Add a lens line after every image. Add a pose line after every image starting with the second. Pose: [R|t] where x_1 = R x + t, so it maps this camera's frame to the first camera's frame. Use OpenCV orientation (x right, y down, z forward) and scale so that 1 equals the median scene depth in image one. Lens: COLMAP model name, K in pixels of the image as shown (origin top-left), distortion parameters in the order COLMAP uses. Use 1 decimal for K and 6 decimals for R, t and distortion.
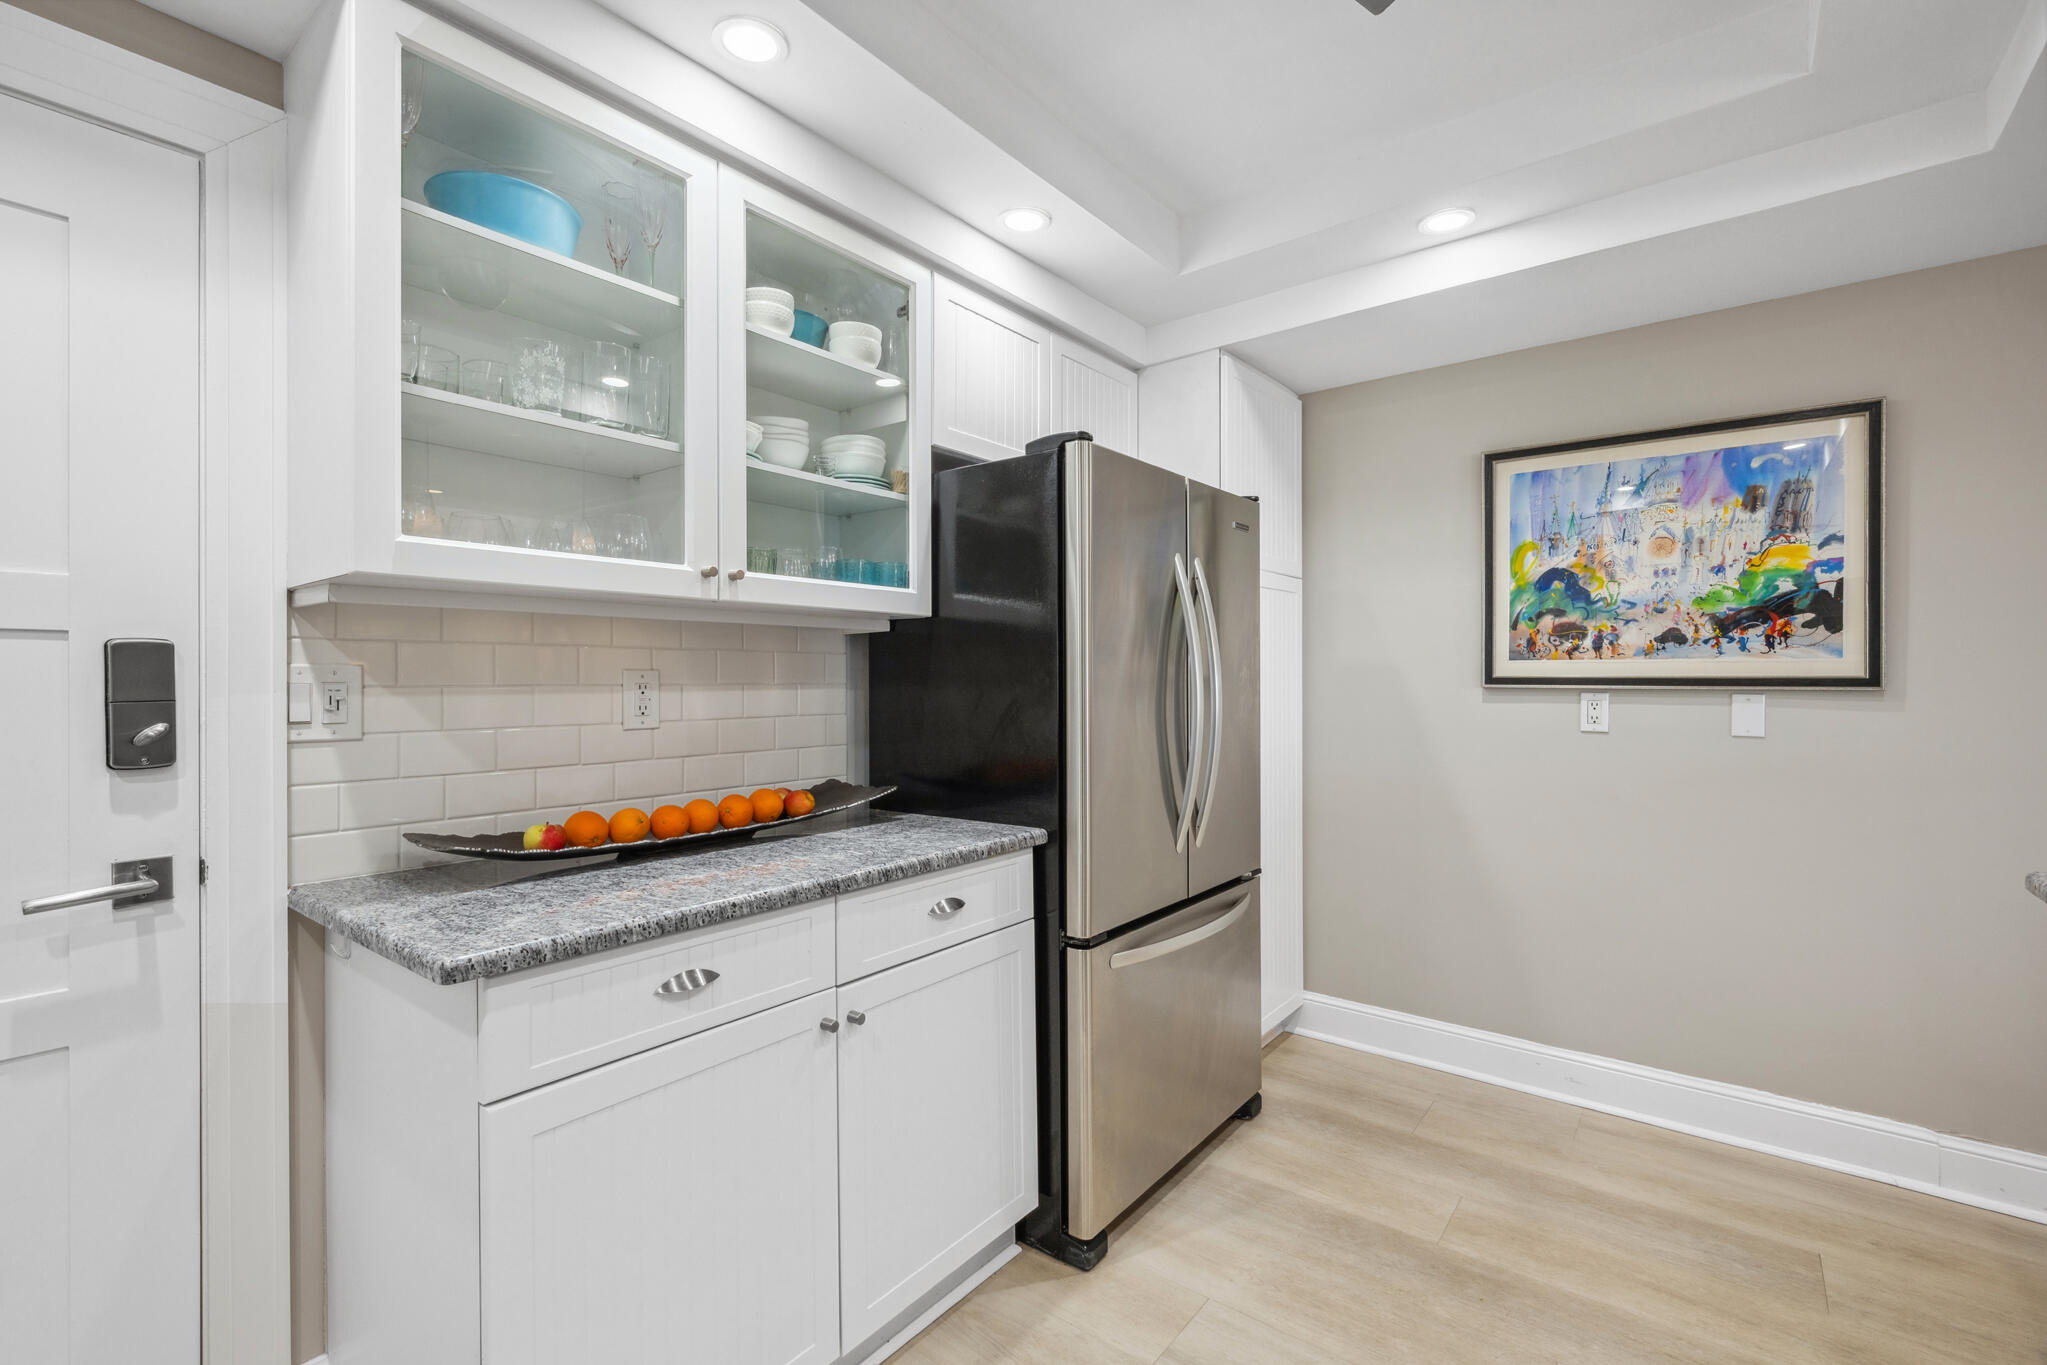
lens RADIAL K [[889.1, 0, 1023.5], [0, 889.1, 682.5], [0, 0, 1]] dist [0.002300, 0.000234]
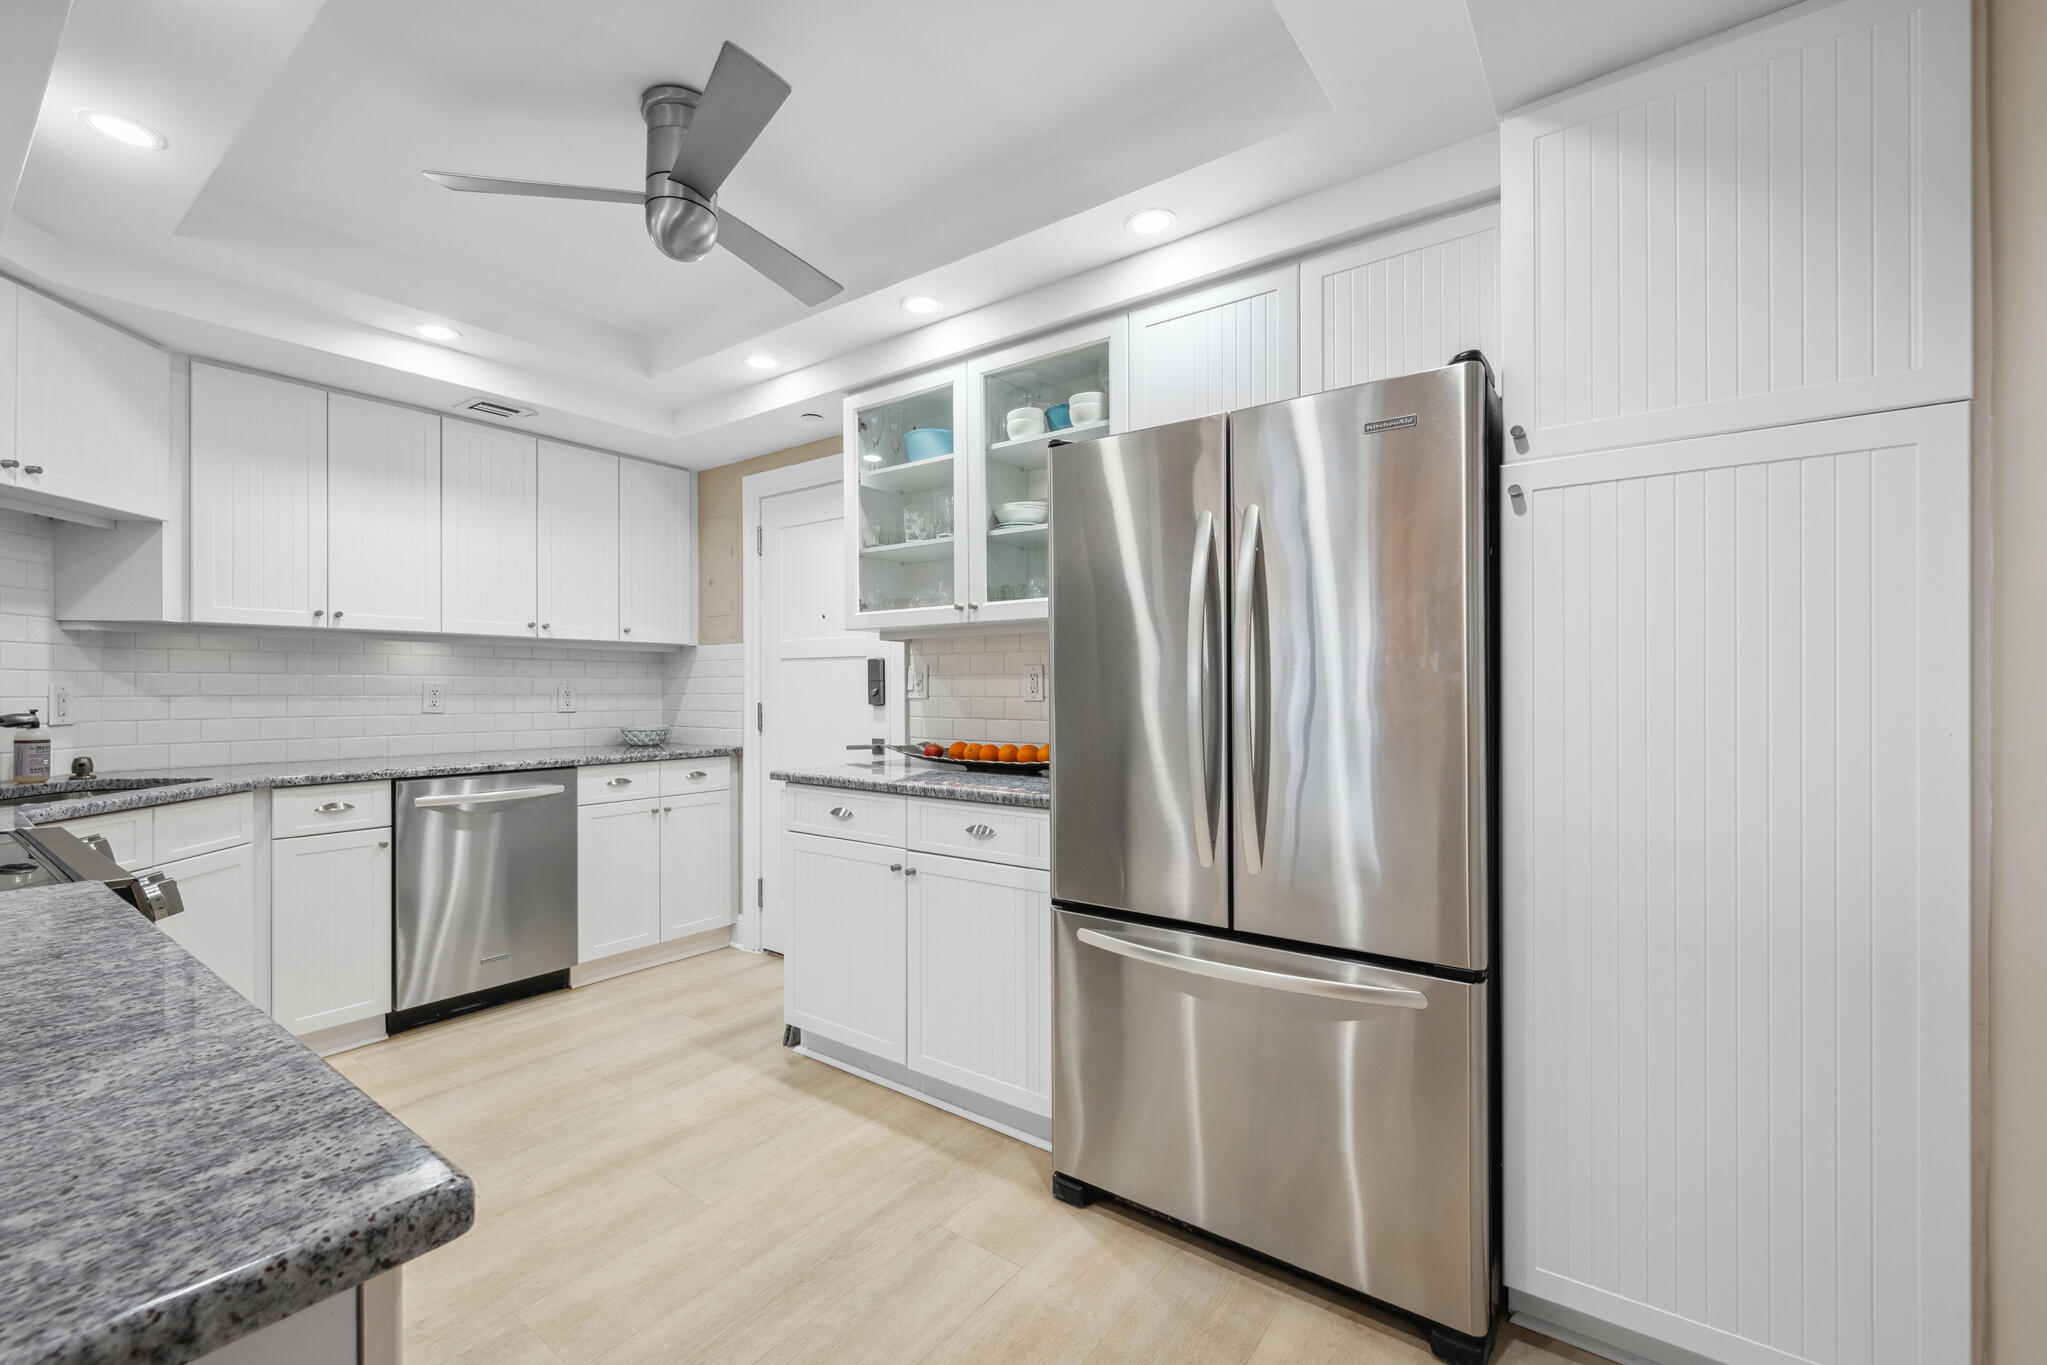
lens RADIAL K [[868.5, 0, 1025.9], [0, 868.5, 689.6], [0, 0, 1]] dist [-0.001105, -0.000449]
pose [[0.029858, 0.007559, -0.999526, 1.262465], [0.001737, 0.999969, 0.007615, 0.021222], [0.999553, -0.001964, 0.029844, 1.024041]]
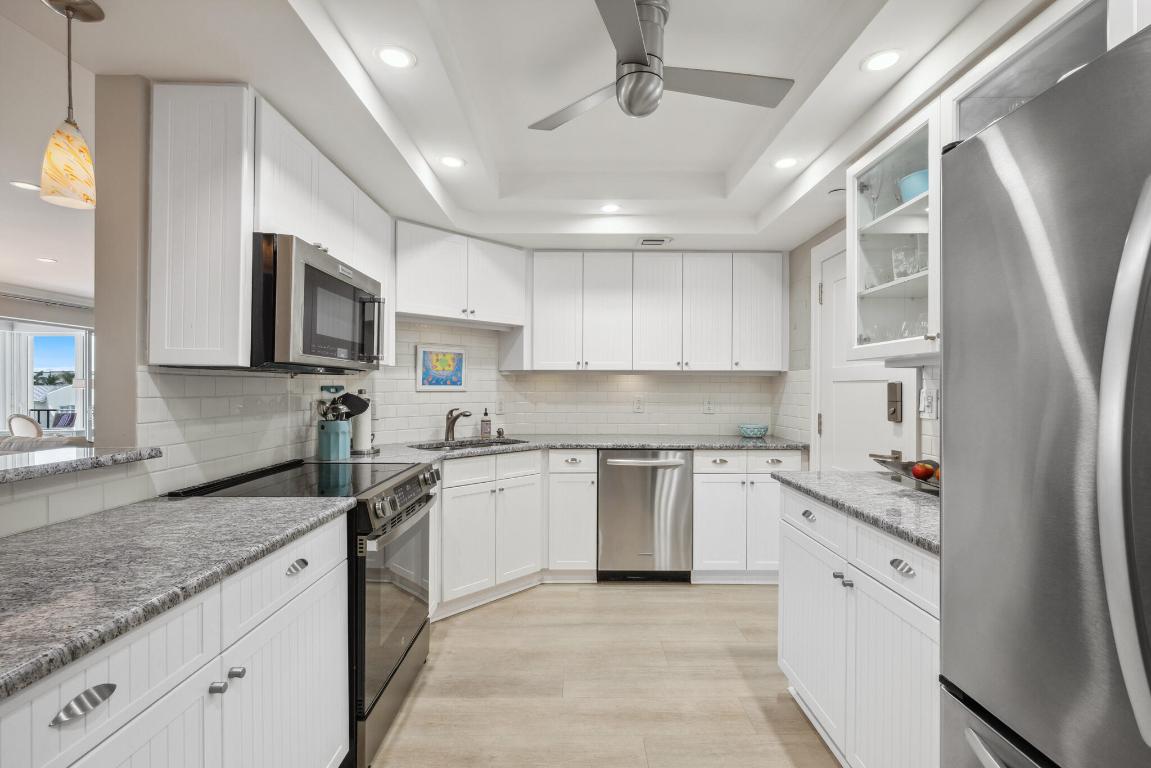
lens RADIAL K [[520.3, 0, 572.4], [0, 520.3, 390.7], [0, 0, 1]] dist [-0.000836, -0.000085]
pose [[-0.789402, 0.008180, -0.613822, 0.802826], [0.002740, 0.999948, 0.009801, -0.028249], [0.613870, 0.006055, -0.789384, 1.310360]]
